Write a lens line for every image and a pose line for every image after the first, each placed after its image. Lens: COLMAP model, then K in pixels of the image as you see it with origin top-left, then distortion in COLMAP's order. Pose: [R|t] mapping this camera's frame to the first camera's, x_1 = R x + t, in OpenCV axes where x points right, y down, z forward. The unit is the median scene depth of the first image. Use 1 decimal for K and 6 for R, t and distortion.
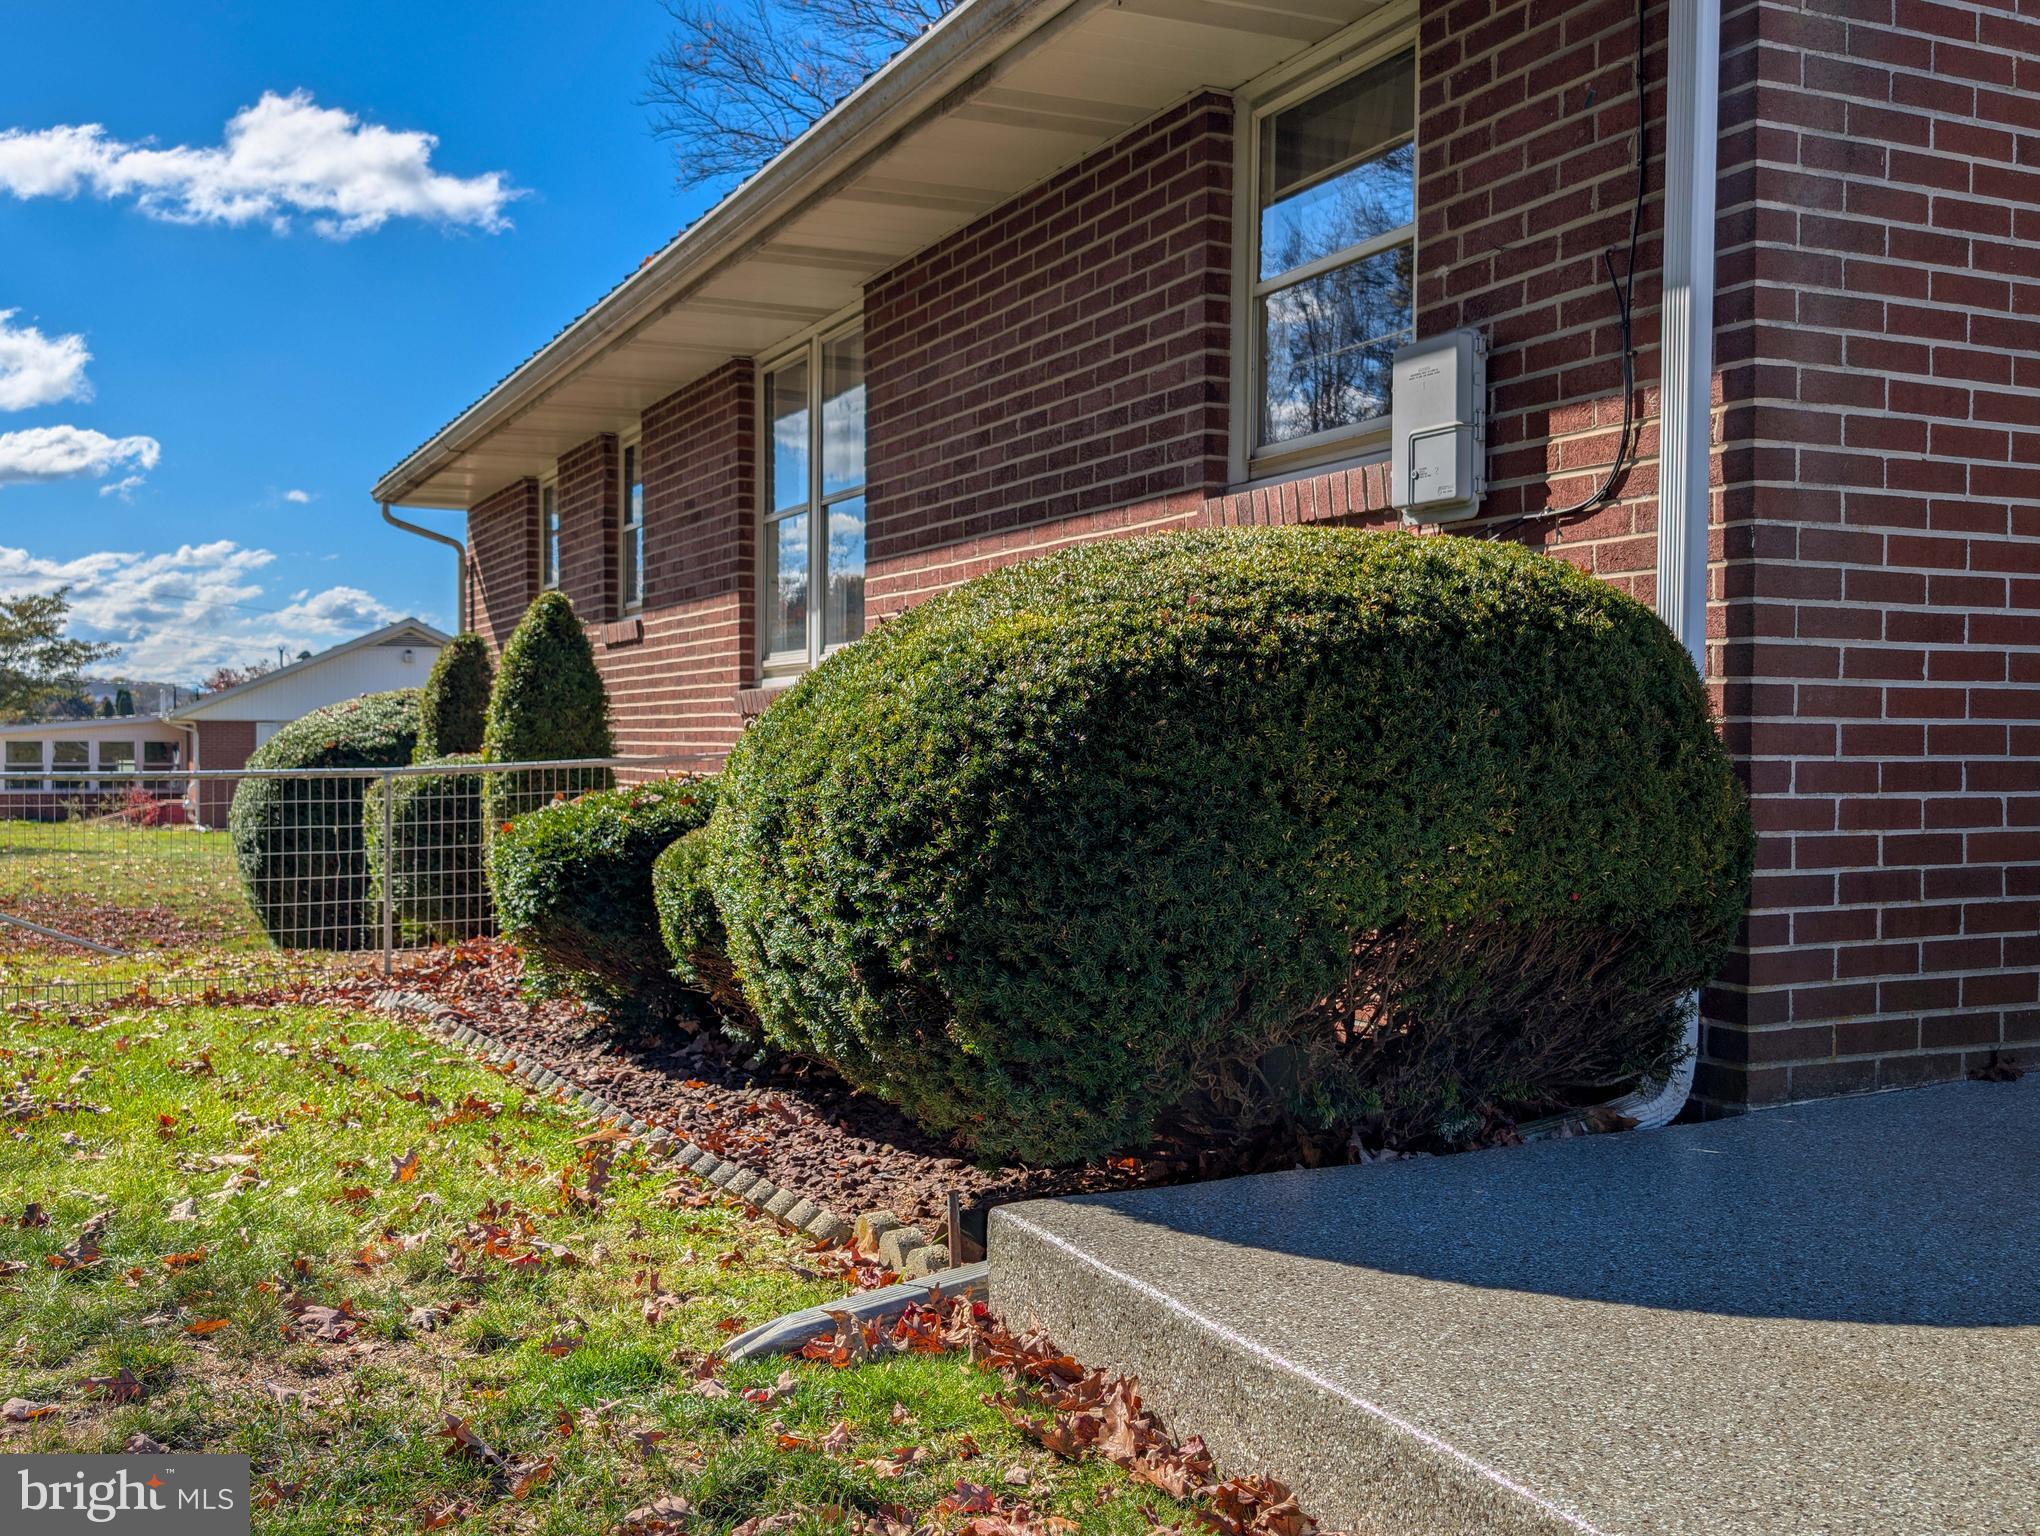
lens RADIAL K [[2055.0, 0, 1020.0], [0, 2055.0, 768.0], [0, 0, 1]] dist [0.000448, -0.011679]
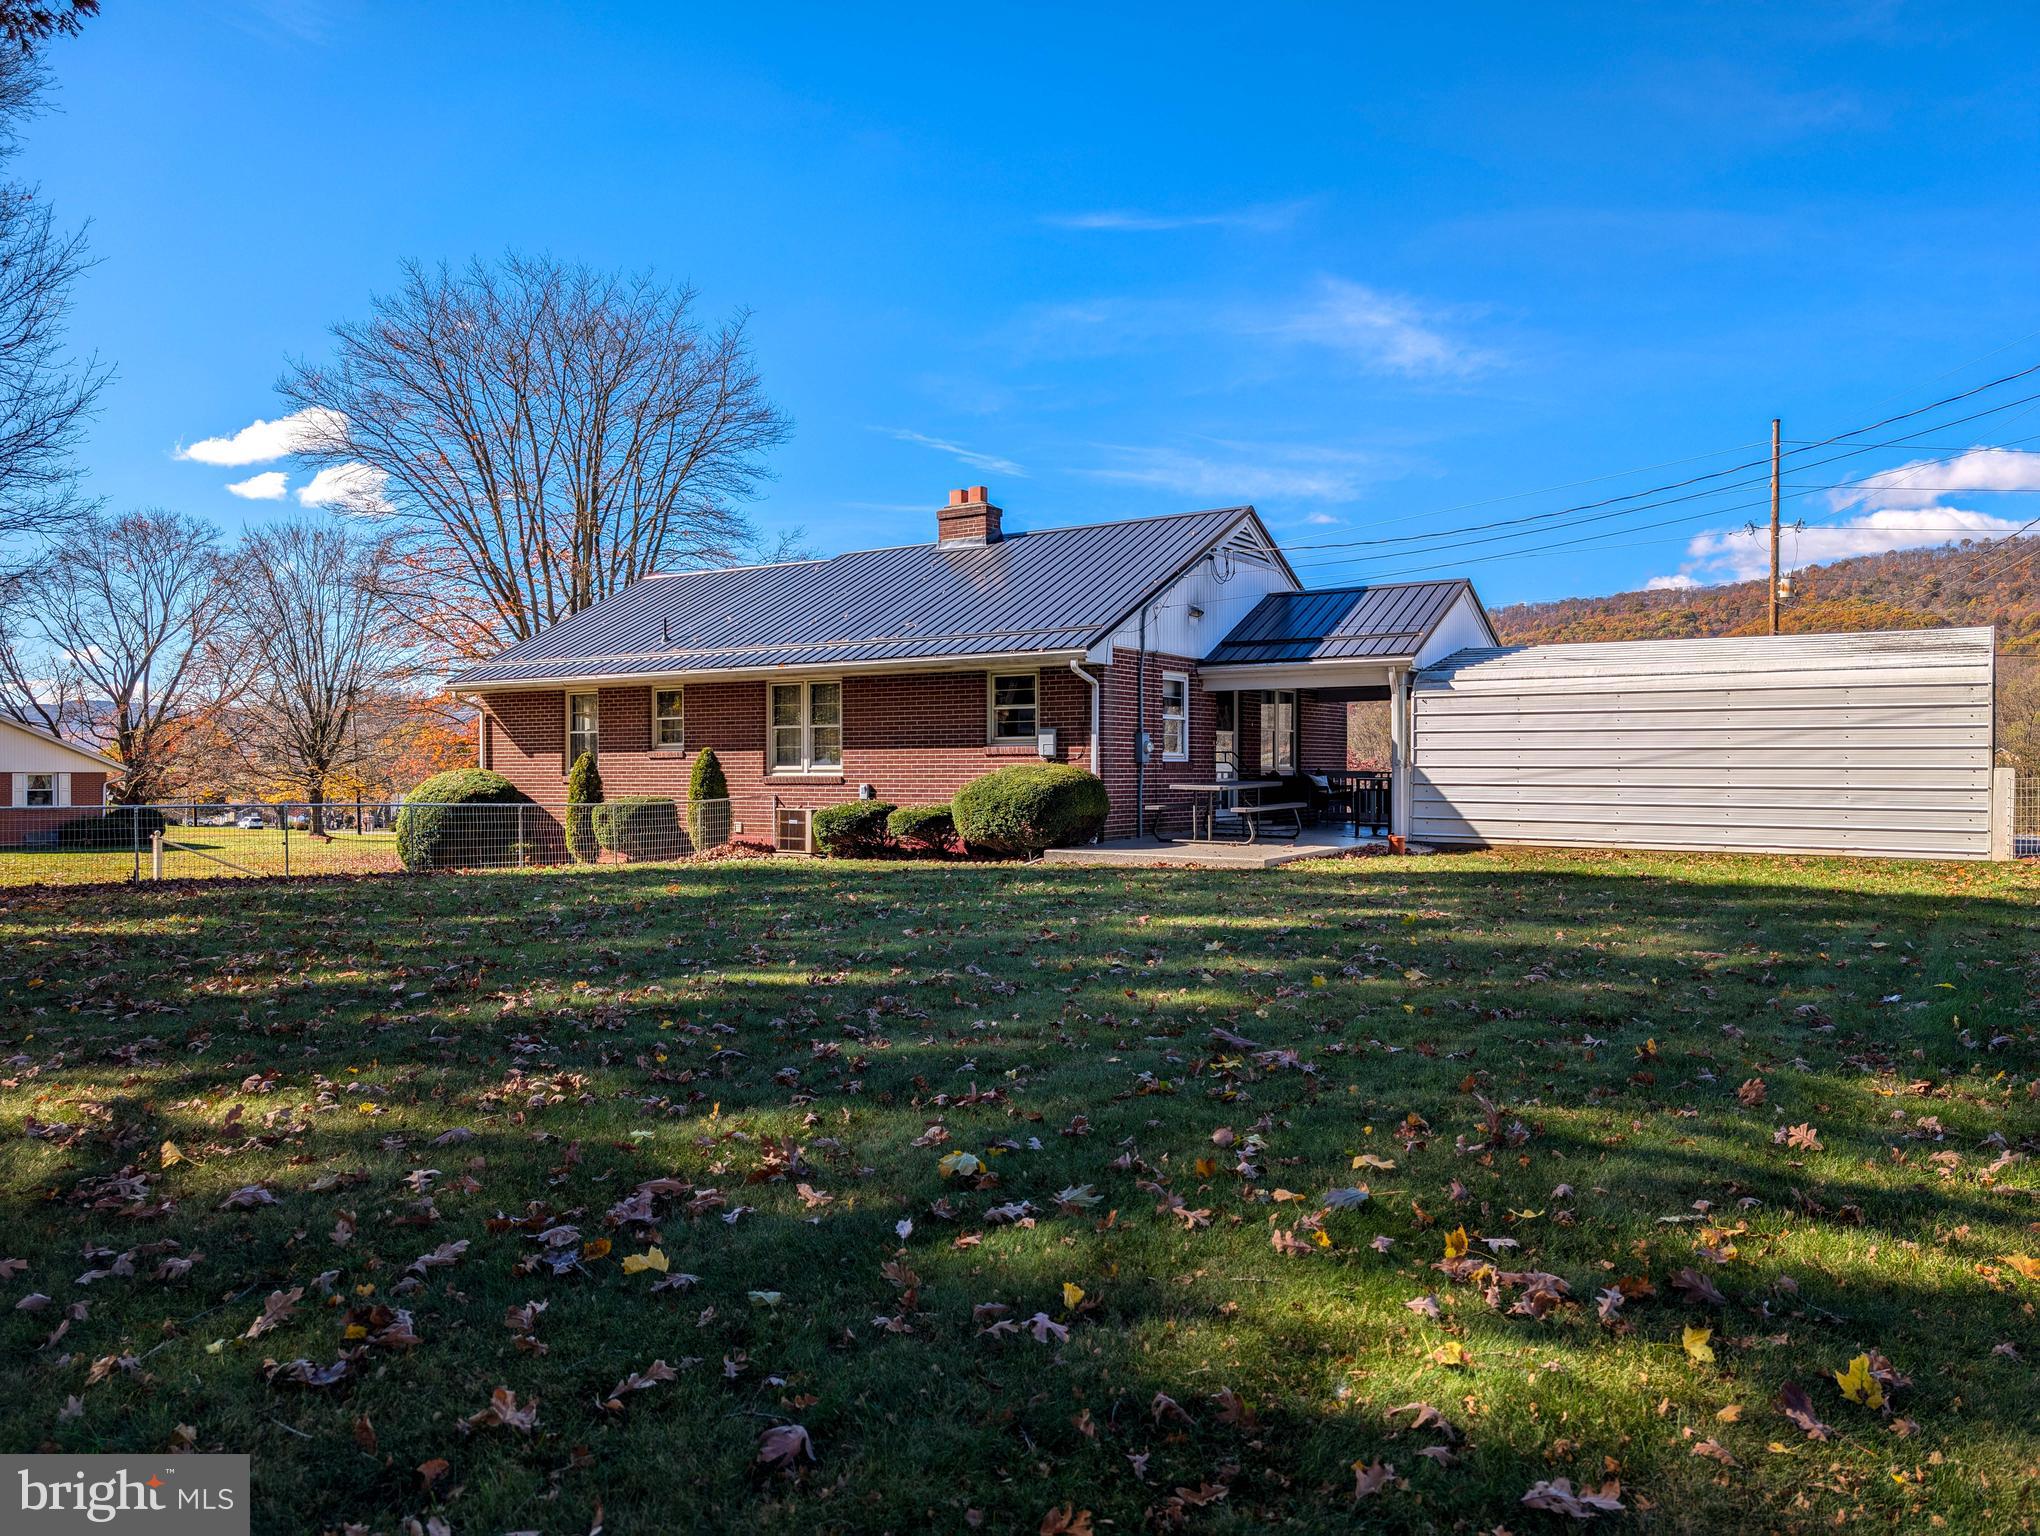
lens RADIAL K [[1193.7, 0, 1015.7], [0, 1193.7, 773.0], [0, 0, 1]] dist [0.001998, -0.000188]
pose [[0.855819, -0.007714, 0.517217, -2.121036], [0.014151, 0.999864, -0.008504, -0.053440], [-0.517081, 0.014597, 0.855812, -2.484261]]
